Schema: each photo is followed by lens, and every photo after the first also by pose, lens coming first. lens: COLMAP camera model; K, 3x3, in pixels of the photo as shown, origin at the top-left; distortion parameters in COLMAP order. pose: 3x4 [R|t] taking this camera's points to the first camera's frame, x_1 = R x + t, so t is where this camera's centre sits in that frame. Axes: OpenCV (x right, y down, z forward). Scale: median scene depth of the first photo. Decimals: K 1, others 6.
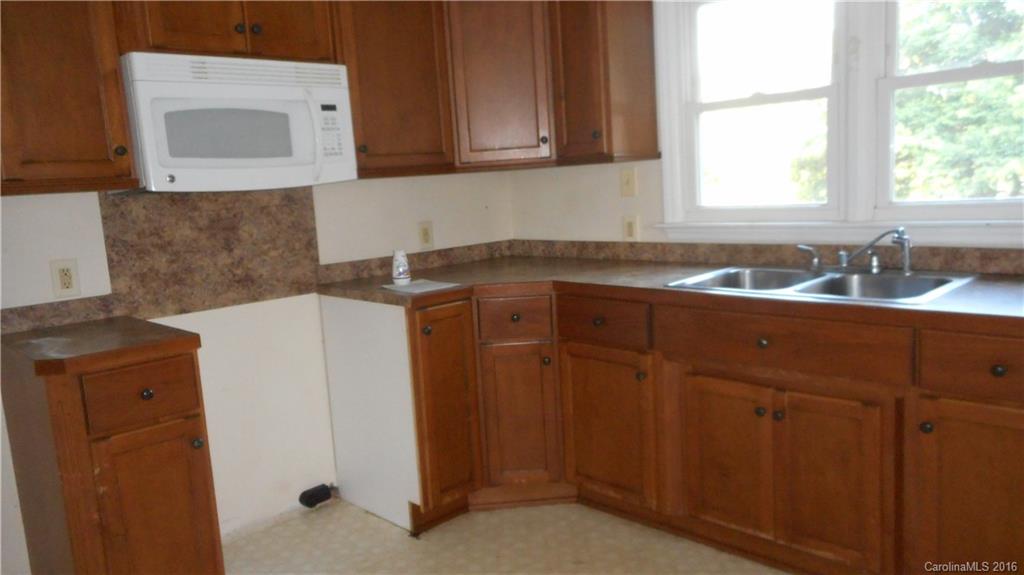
lens RADIAL K [[769.8, 0, 511.2], [0, 769.8, 296.2], [0, 0, 1]] dist [0.009965, 0.003327]
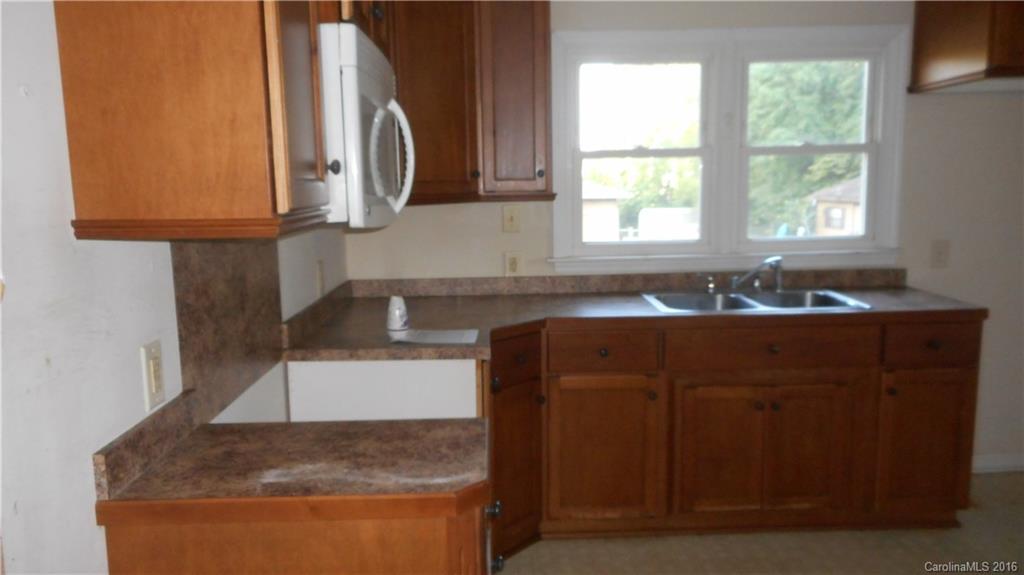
lens RADIAL K [[718.1, 0, 511.3], [0, 718.1, 308.9], [0, 0, 1]] dist [0.001956, 0.000430]
pose [[0.679222, -0.065155, 0.731035, -0.671763], [0.087092, 0.996169, 0.007866, -0.043154], [-0.728747, 0.058324, 0.682295, 0.425062]]
